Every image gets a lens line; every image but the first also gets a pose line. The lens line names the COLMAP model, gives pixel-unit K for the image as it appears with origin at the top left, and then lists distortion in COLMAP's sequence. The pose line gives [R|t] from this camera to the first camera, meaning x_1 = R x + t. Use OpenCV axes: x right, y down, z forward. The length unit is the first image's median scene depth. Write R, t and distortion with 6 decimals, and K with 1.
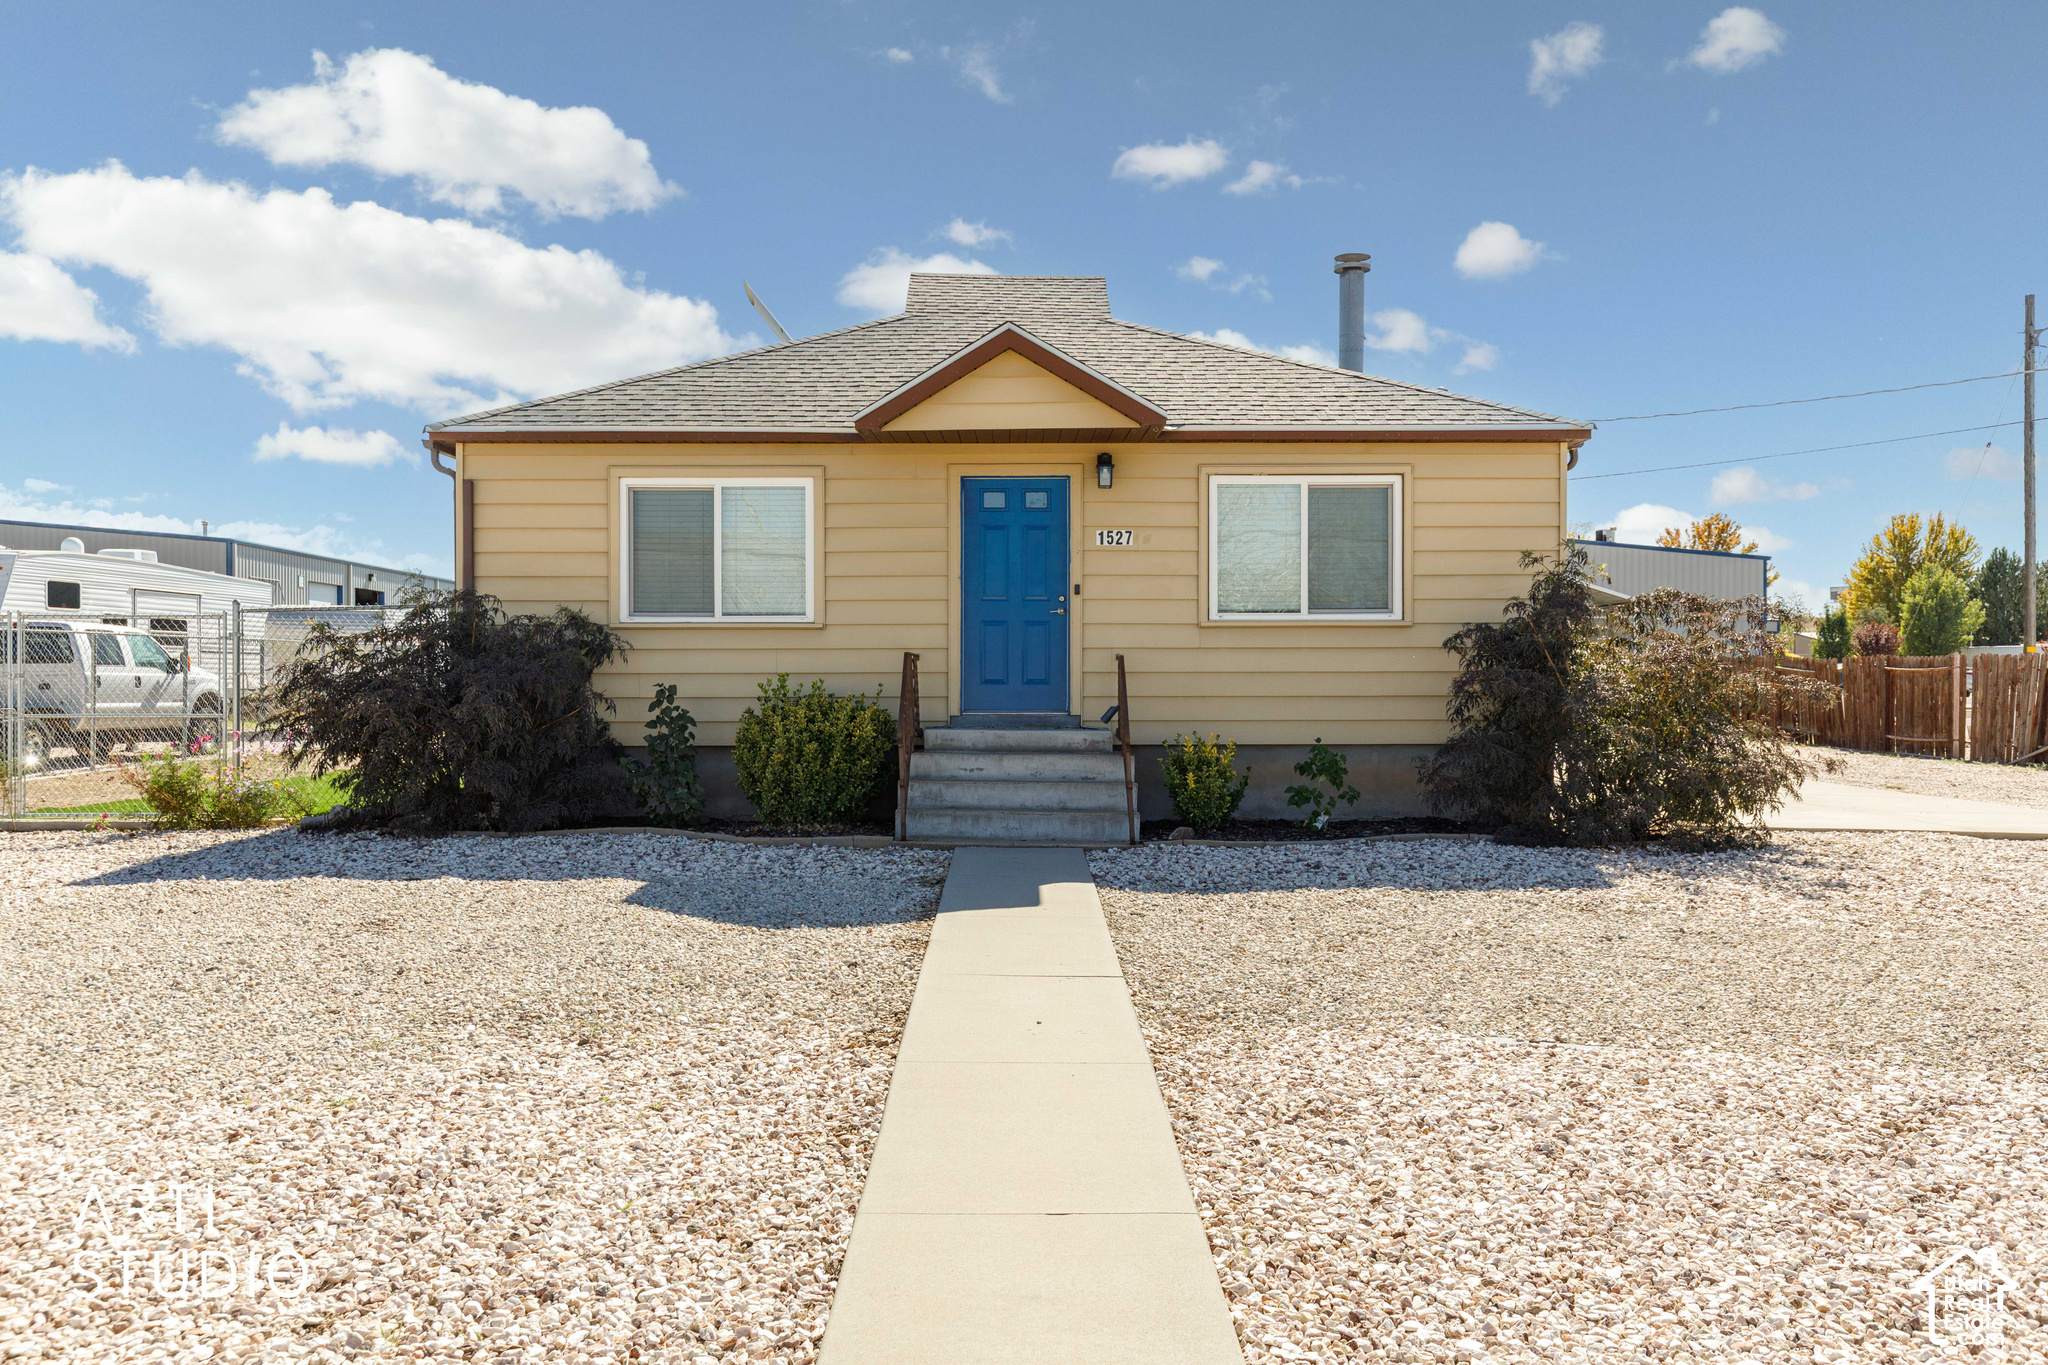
lens RADIAL K [[1601.1, 0, 1031.7], [0, 1601.1, 697.1], [0, 0, 1]] dist [-0.001664, -0.013637]
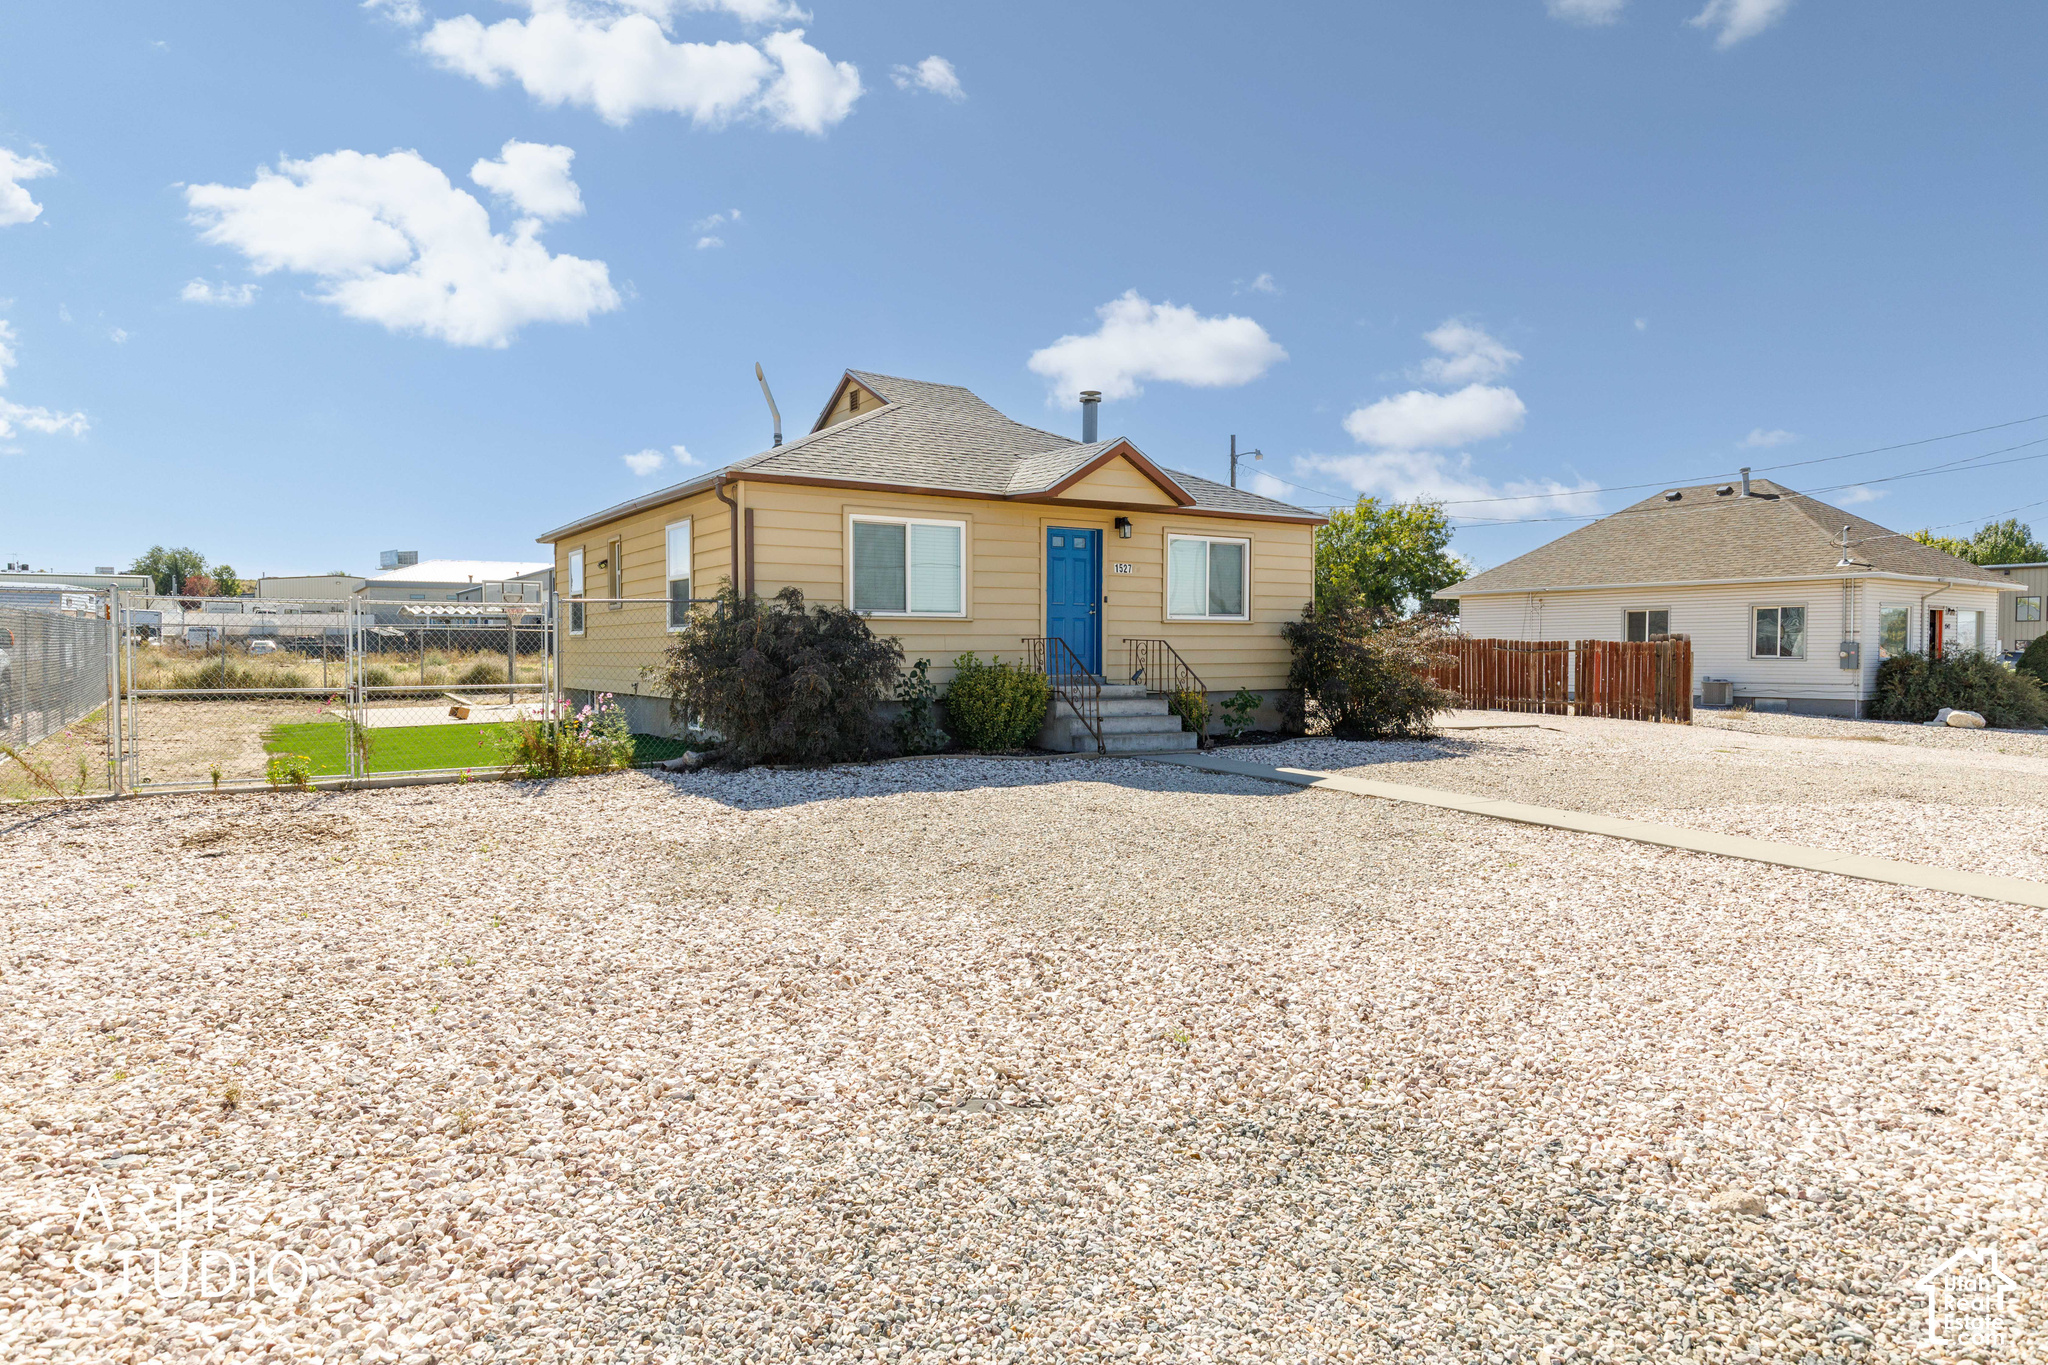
lens RADIAL K [[1176.8, 0, 1020.4], [0, 1176.8, 682.0], [0, 0, 1]] dist [0.010189, 0.000538]
pose [[0.842412, -0.015665, 0.538606, -0.694242], [0.005935, 0.999786, 0.019796, -0.006975], [-0.538801, -0.013480, 0.842325, 0.033180]]
